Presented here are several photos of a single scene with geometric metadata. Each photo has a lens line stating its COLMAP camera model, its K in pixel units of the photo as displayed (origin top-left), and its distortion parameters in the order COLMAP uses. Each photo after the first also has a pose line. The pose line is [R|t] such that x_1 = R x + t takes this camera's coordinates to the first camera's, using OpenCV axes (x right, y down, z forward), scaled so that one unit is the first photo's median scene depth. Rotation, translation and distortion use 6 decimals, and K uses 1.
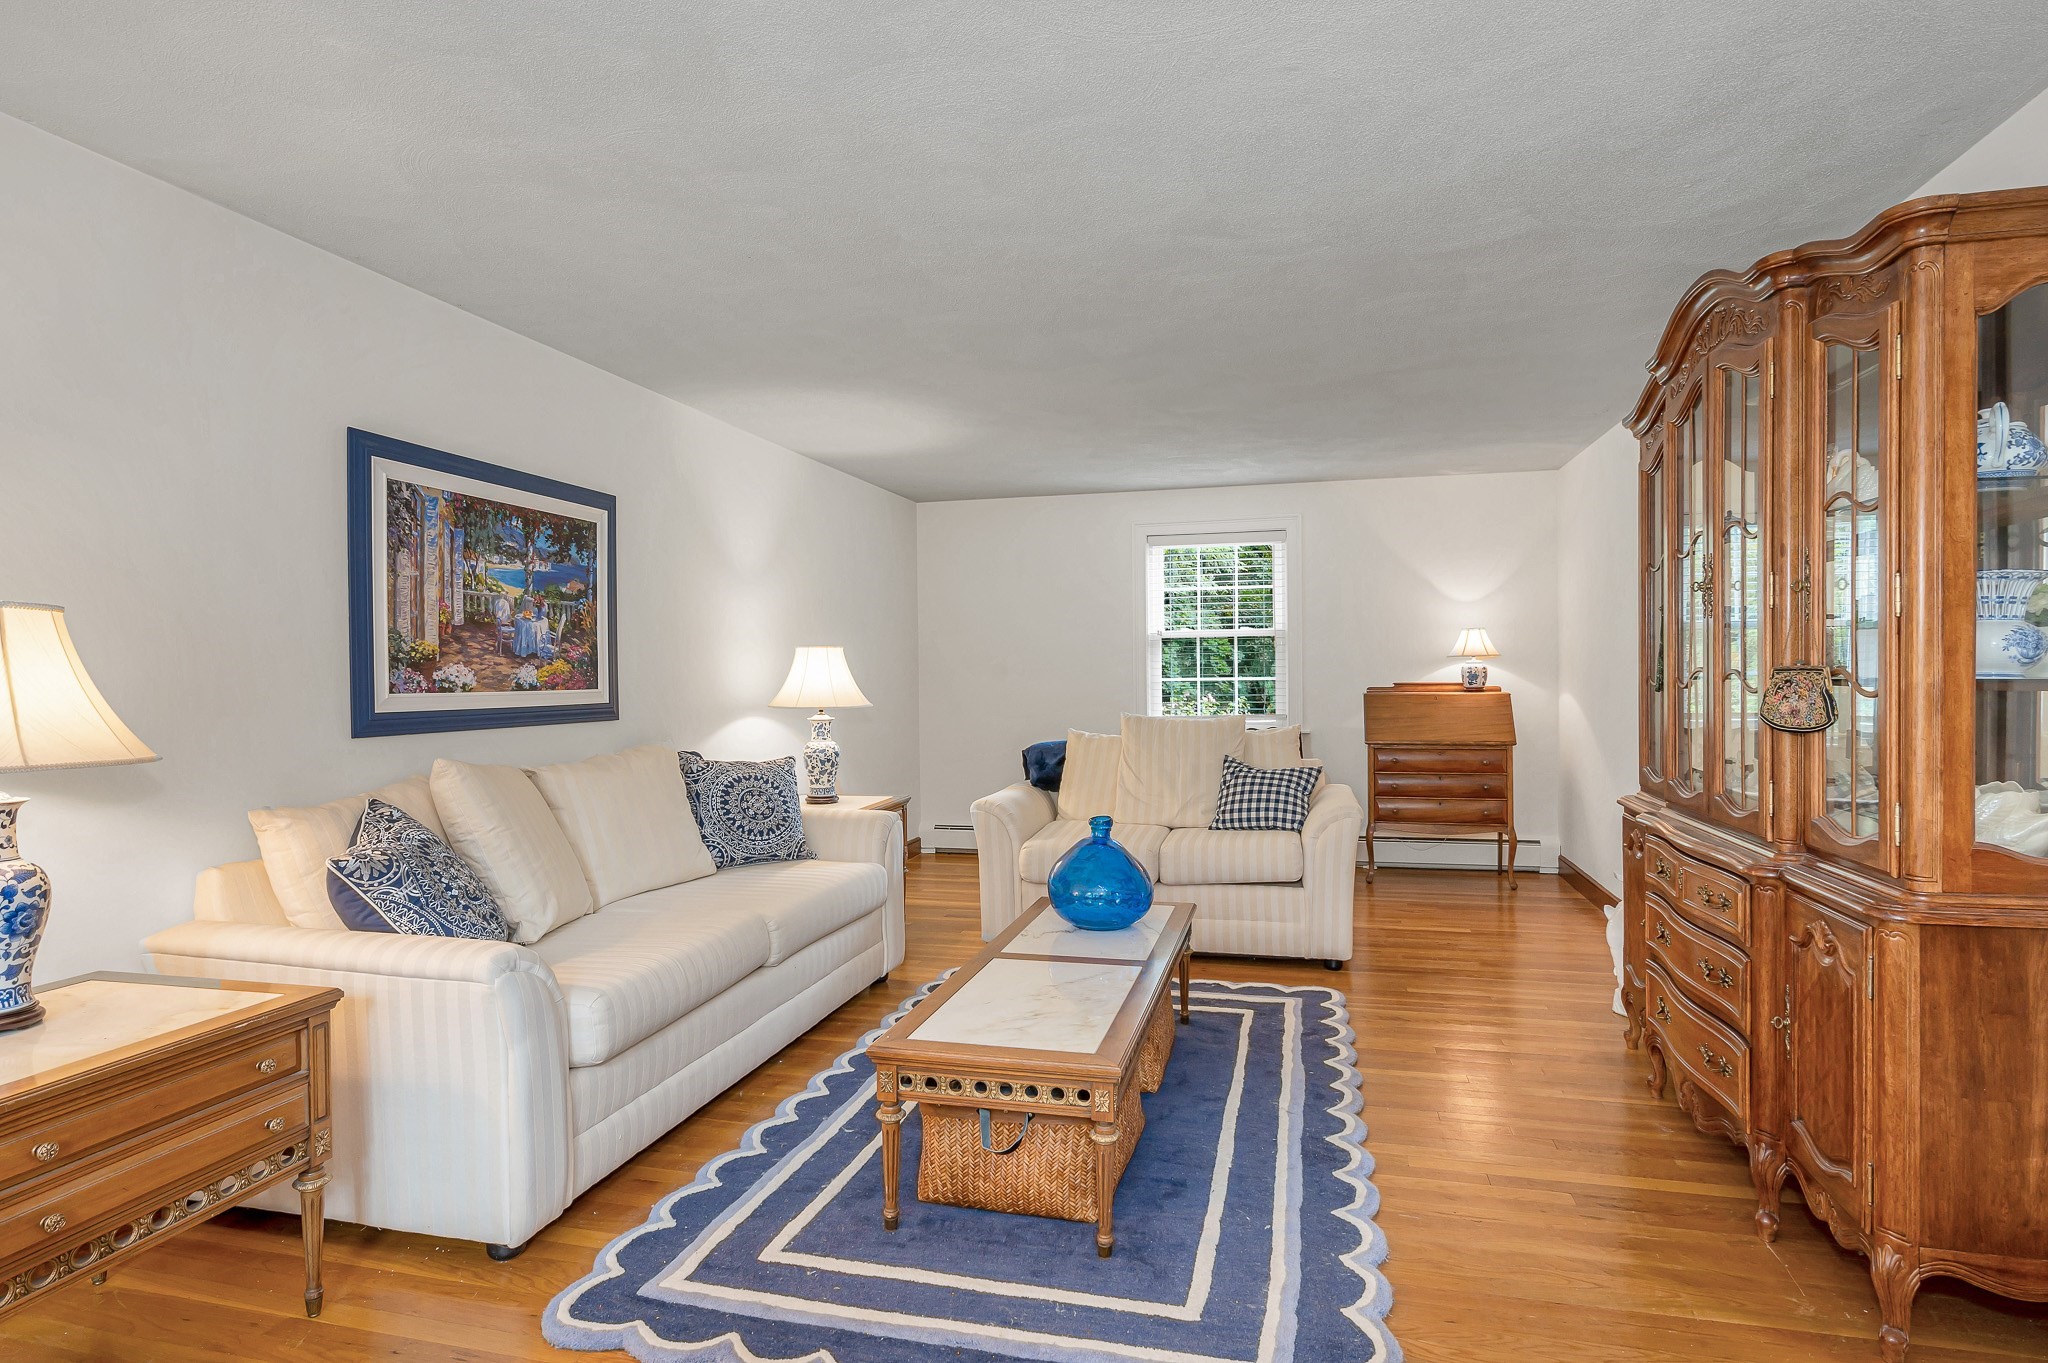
lens RADIAL K [[1112.2, 0, 1034.5], [0, 1112.2, 691.4], [0, 0, 1]] dist [-0.005397, -0.000266]
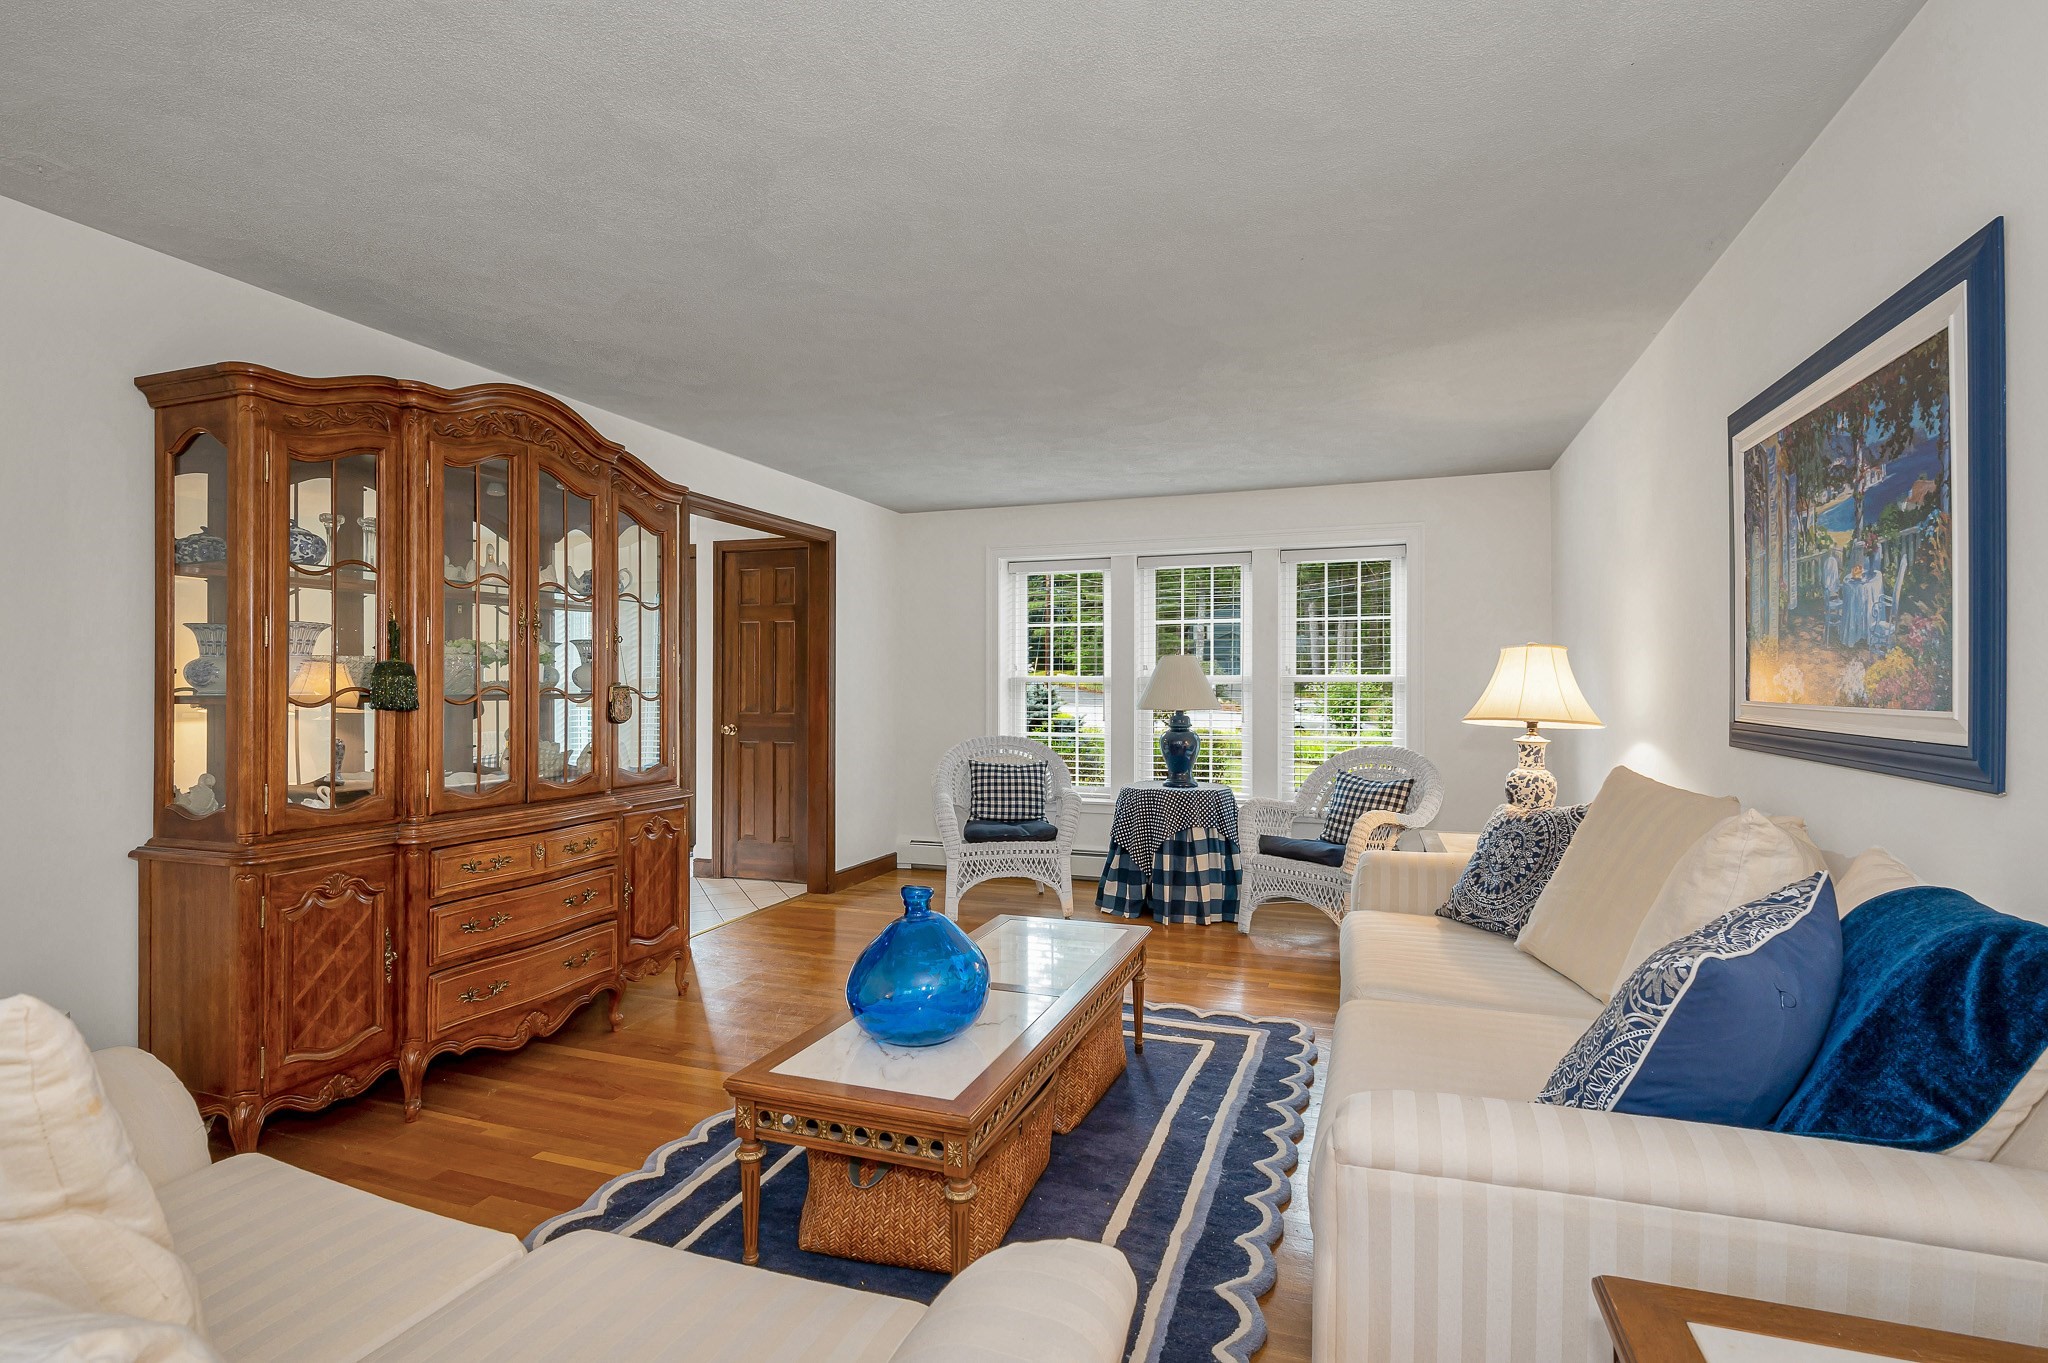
lens RADIAL K [[1009.3, 0, 1028.4], [0, 1009.3, 677.3], [0, 0, 1]] dist [-0.004786, -0.001385]
pose [[-0.994191, 0.011520, 0.107013, -0.090779], [0.012593, 0.999877, 0.009354, -0.026226], [-0.106892, 0.010648, -0.994214, 1.578326]]
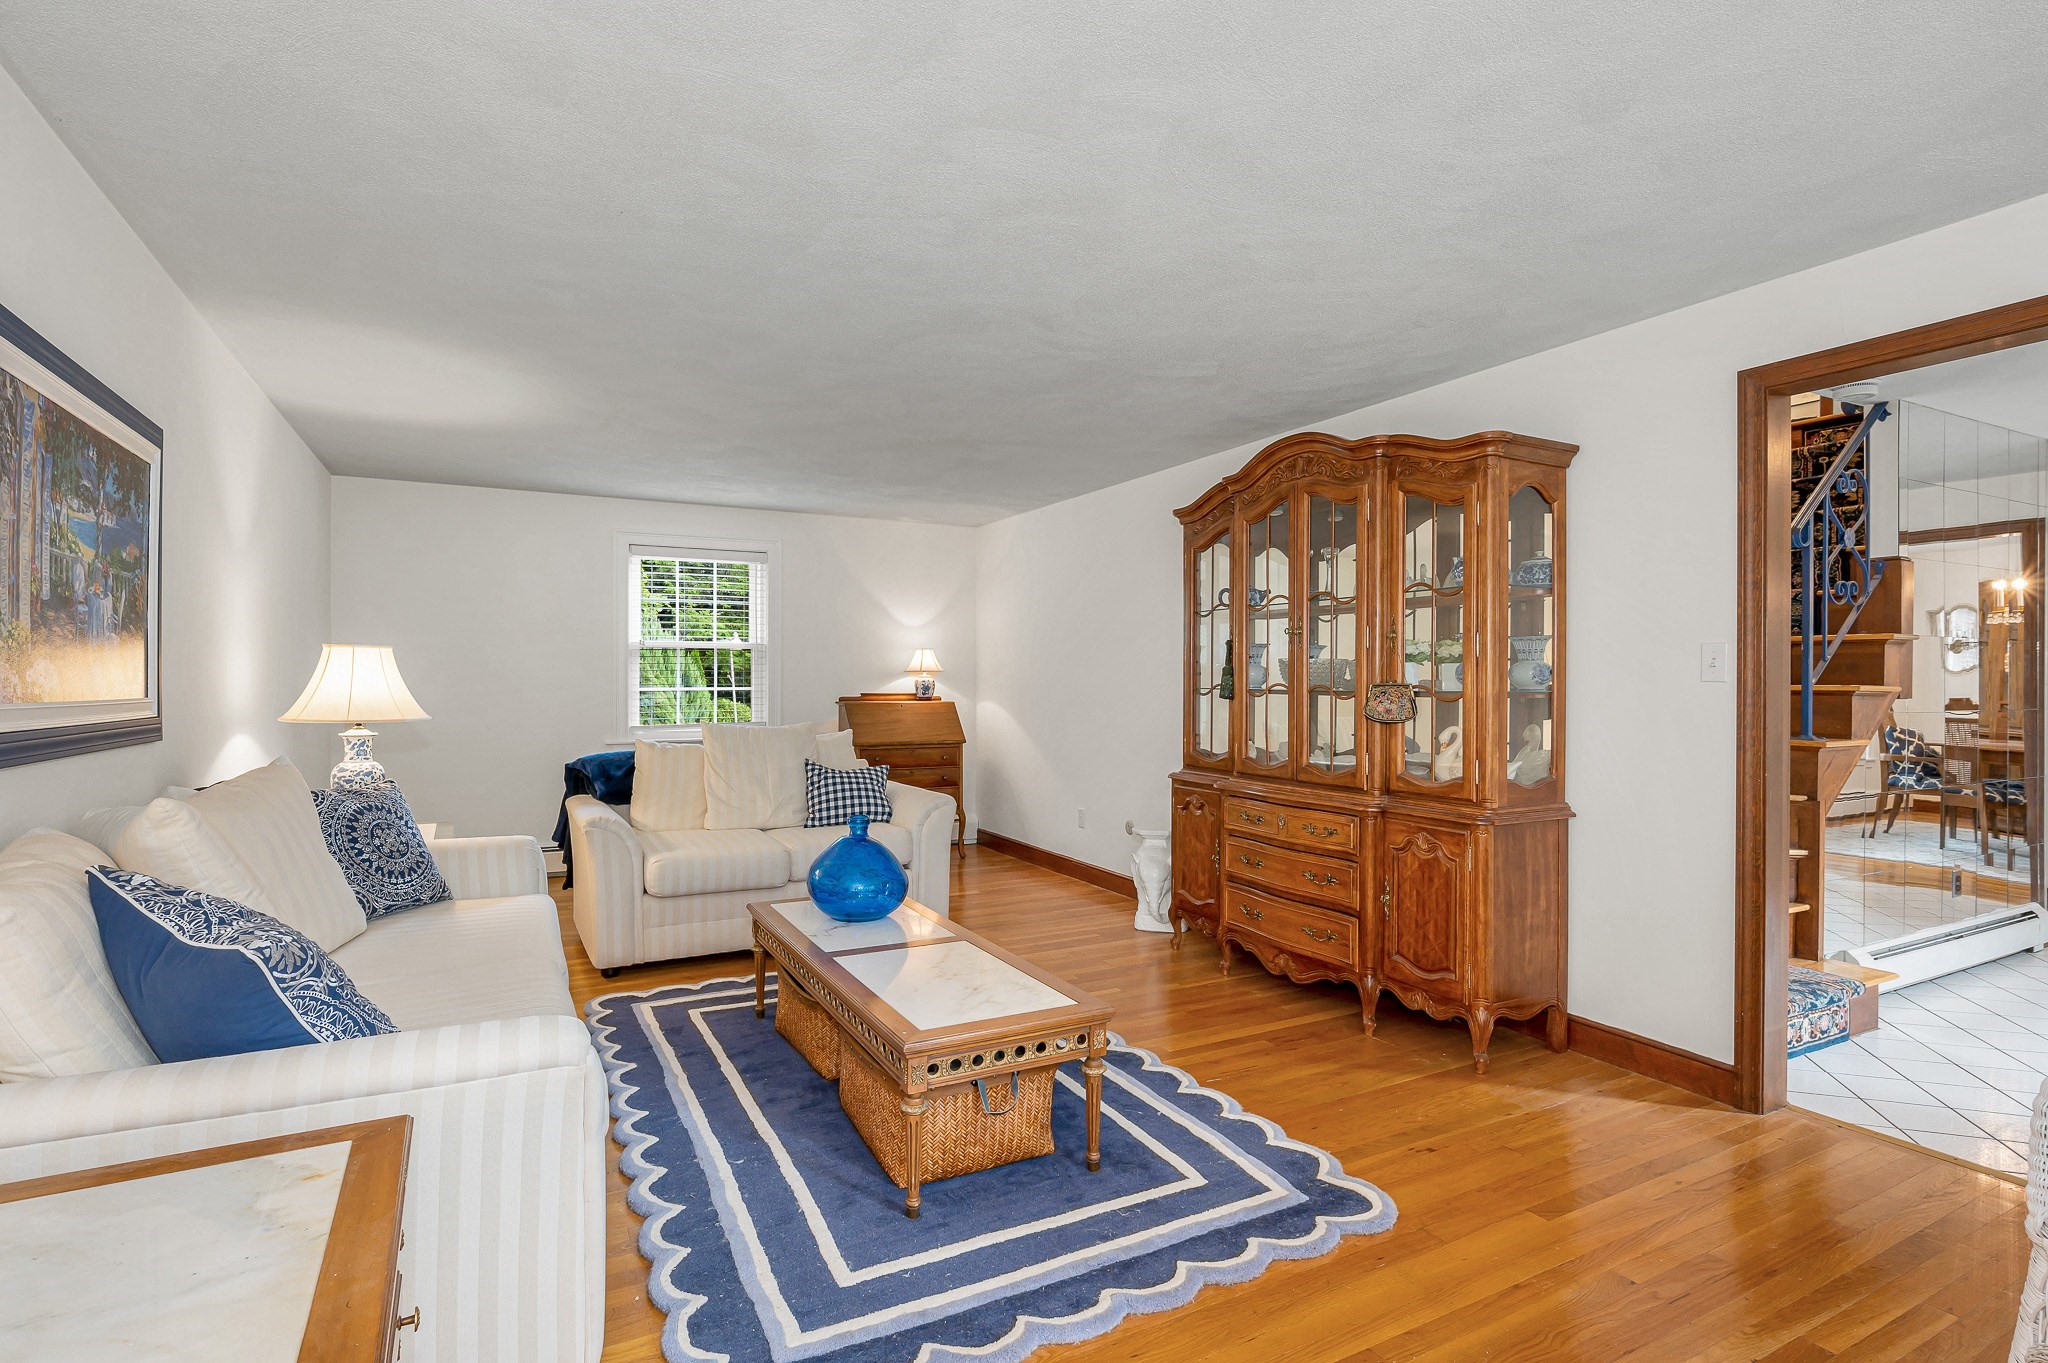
lens RADIAL K [[1009.3, 0, 1090.0], [0, 1009.3, 685.0], [0, 0, 1]] dist [-0.004786, -0.001385]
pose [[0.726317, 0.009062, 0.687301, -0.442380], [0.002311, 0.999875, -0.015625, 0.001577], [-0.687357, 0.012937, 0.726205, 0.132837]]
